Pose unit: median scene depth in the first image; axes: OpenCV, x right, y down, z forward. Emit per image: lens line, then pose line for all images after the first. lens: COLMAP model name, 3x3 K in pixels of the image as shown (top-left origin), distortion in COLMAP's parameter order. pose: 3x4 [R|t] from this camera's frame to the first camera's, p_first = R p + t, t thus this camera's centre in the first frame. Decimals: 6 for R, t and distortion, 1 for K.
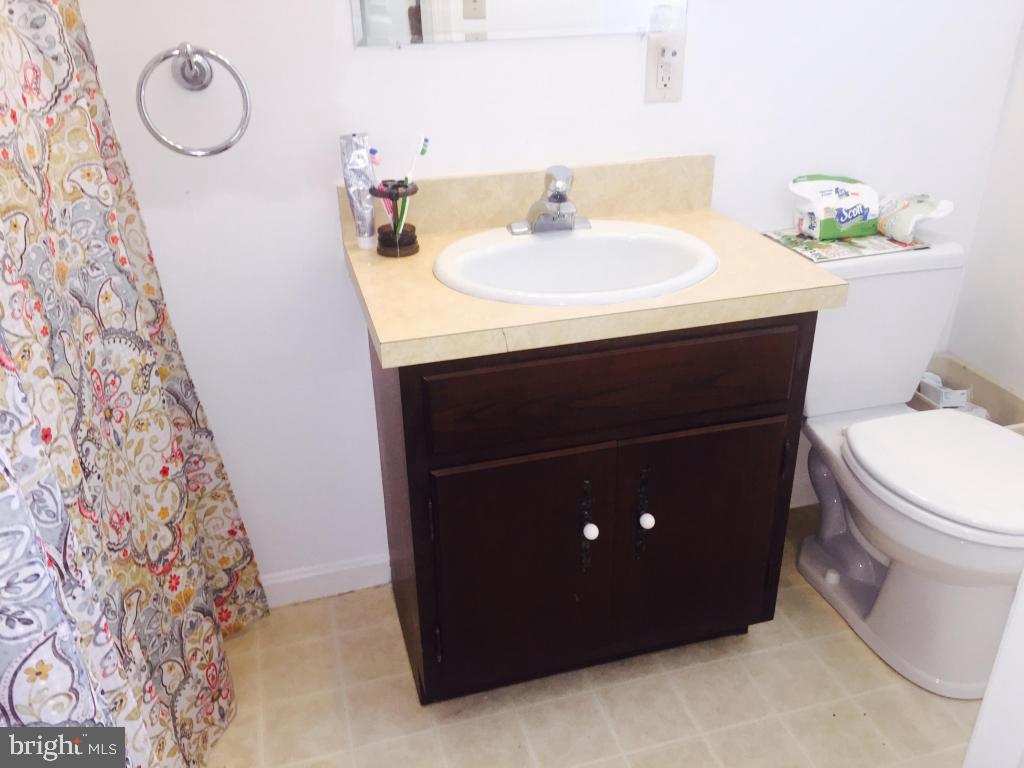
lens RADIAL K [[878.7, 0, 519.6], [0, 878.7, 376.2], [0, 0, 1]] dist [0.067382, -0.078402]
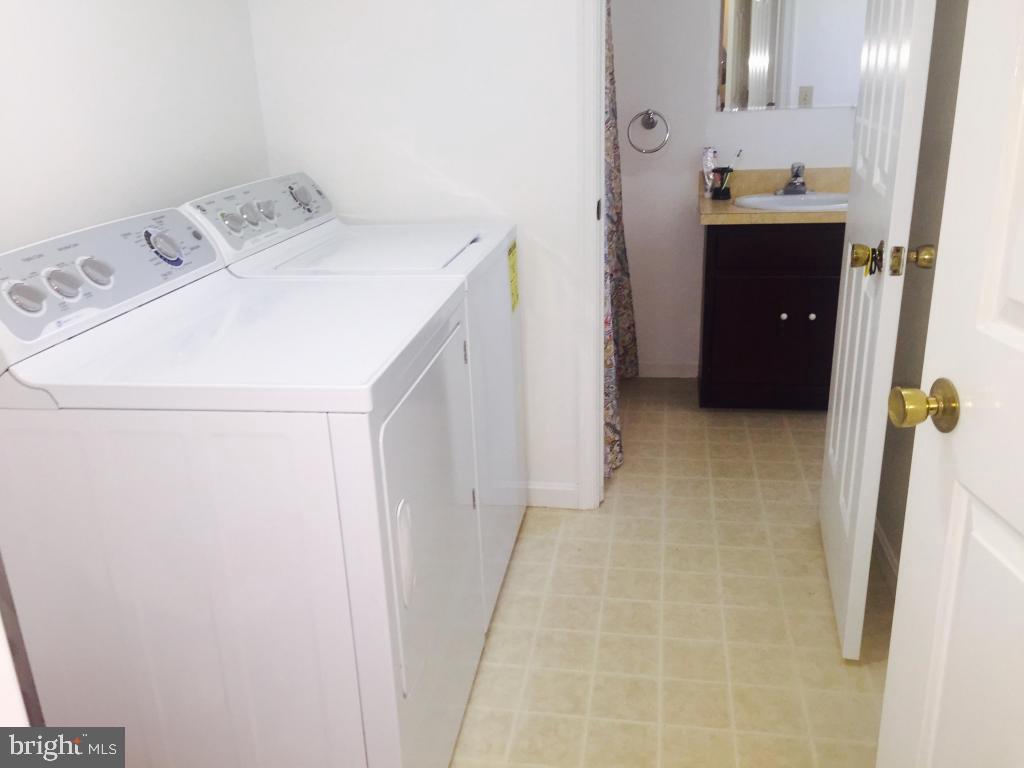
lens RADIAL K [[878.7, 0, 515.8], [0, 878.7, 391.9], [0, 0, 1]] dist [0.067382, -0.078402]
pose [[0.902606, 0.132293, -0.409636, 0.375134], [-0.167072, 0.984669, -0.050130, 0.538432], [0.396724, 0.113686, 0.910871, -1.203264]]
